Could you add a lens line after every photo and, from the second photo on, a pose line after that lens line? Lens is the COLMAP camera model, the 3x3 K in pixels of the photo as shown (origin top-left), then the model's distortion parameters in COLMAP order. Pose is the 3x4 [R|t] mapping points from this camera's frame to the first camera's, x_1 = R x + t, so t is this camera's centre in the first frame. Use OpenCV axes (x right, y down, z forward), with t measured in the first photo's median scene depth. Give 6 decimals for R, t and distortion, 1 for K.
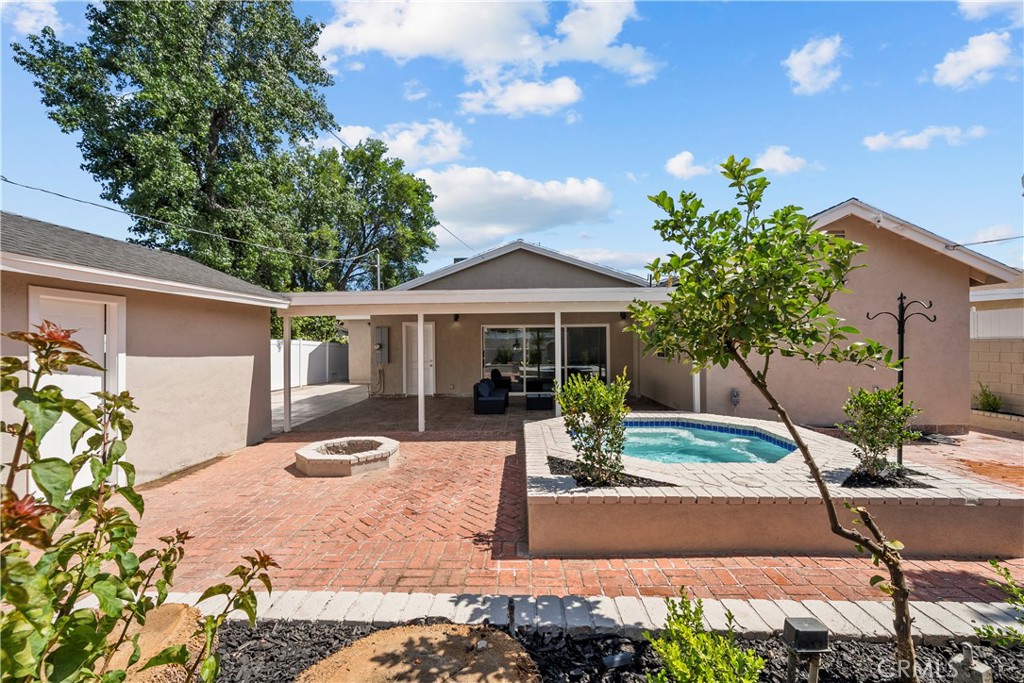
lens RADIAL K [[442.8, 0, 511.6], [0, 442.8, 343.9], [0, 0, 1]] dist [0.008342, 0.000291]
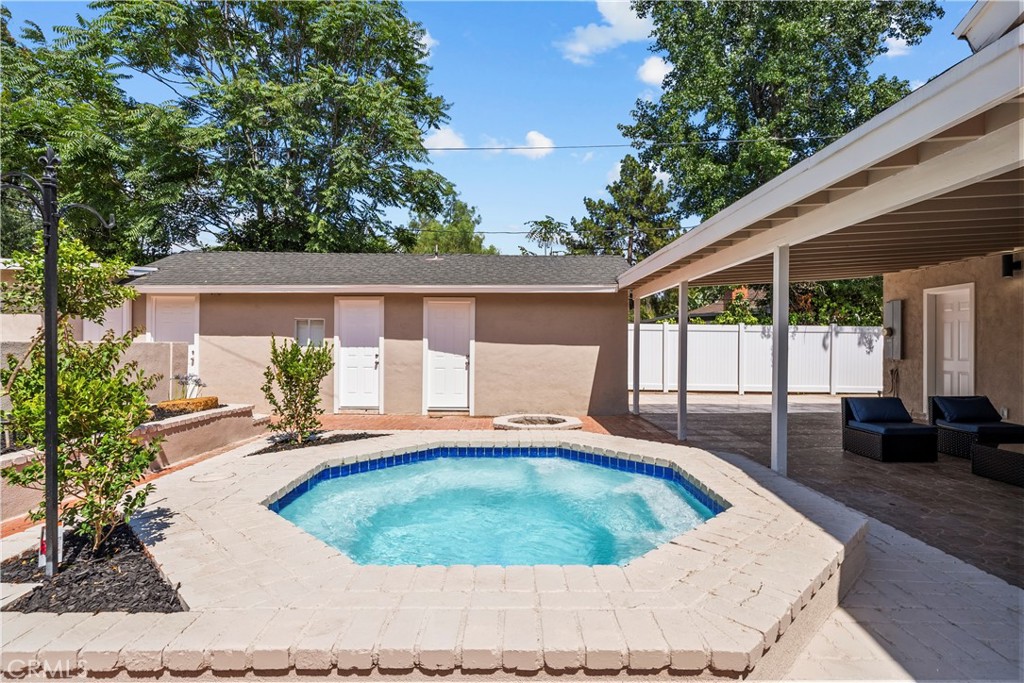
lens RADIAL K [[516.2, 0, 508.9], [0, 516.2, 337.2], [0, 0, 1]] dist [-0.000485, 0.001079]
pose [[0.015255, -0.004510, -0.999873, 0.668456], [-0.003640, 0.999983, -0.004566, 0.029629], [0.999877, 0.003710, 0.015238, 0.702391]]
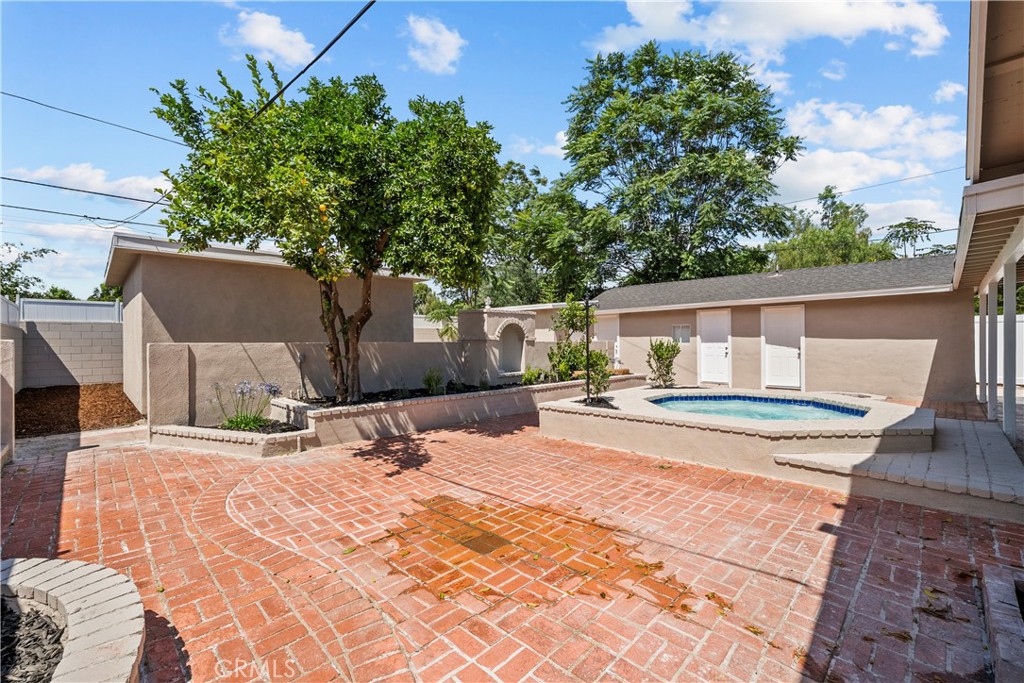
lens RADIAL K [[437.0, 0, 503.7], [0, 437.0, 340.1], [0, 0, 1]] dist [-0.002708, -0.000106]
pose [[-0.703553, 0.012390, -0.710535, 1.075793], [0.015741, 0.999874, 0.001849, 0.025925], [0.710468, -0.009884, -0.703660, 0.930926]]
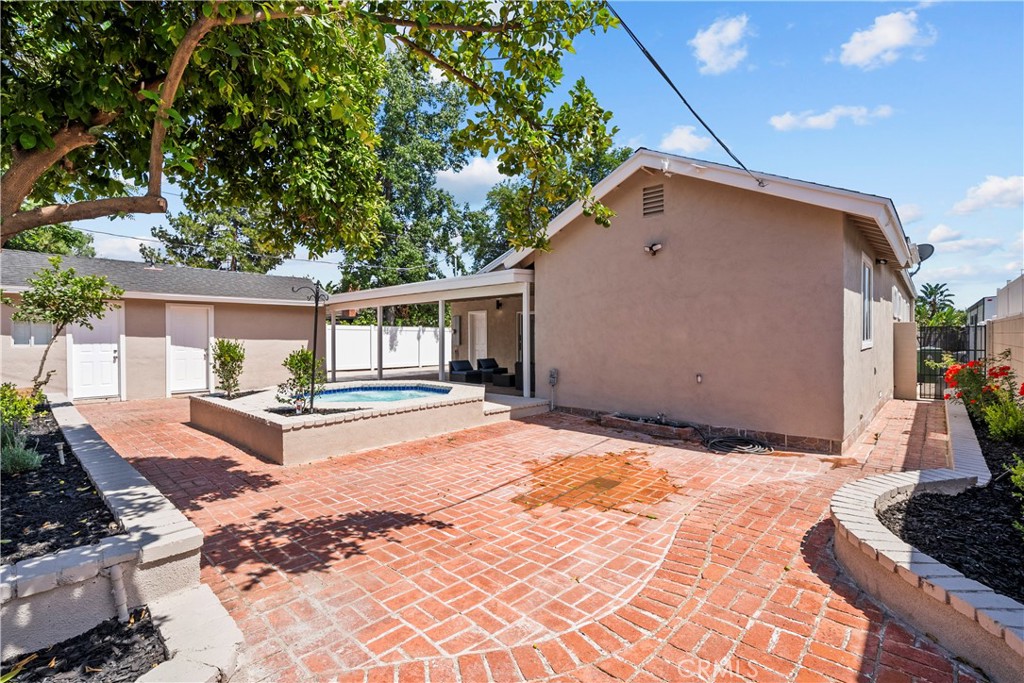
lens RADIAL K [[459.0, 0, 512.0], [0, 459.0, 341.5], [0, 0, 1]] dist [-0.002400, -0.000096]
pose [[0.750790, 0.009333, -0.660475, 1.098985], [0.000487, 0.999892, 0.014683, 0.024239], [0.660541, -0.011346, 0.750704, 0.178343]]
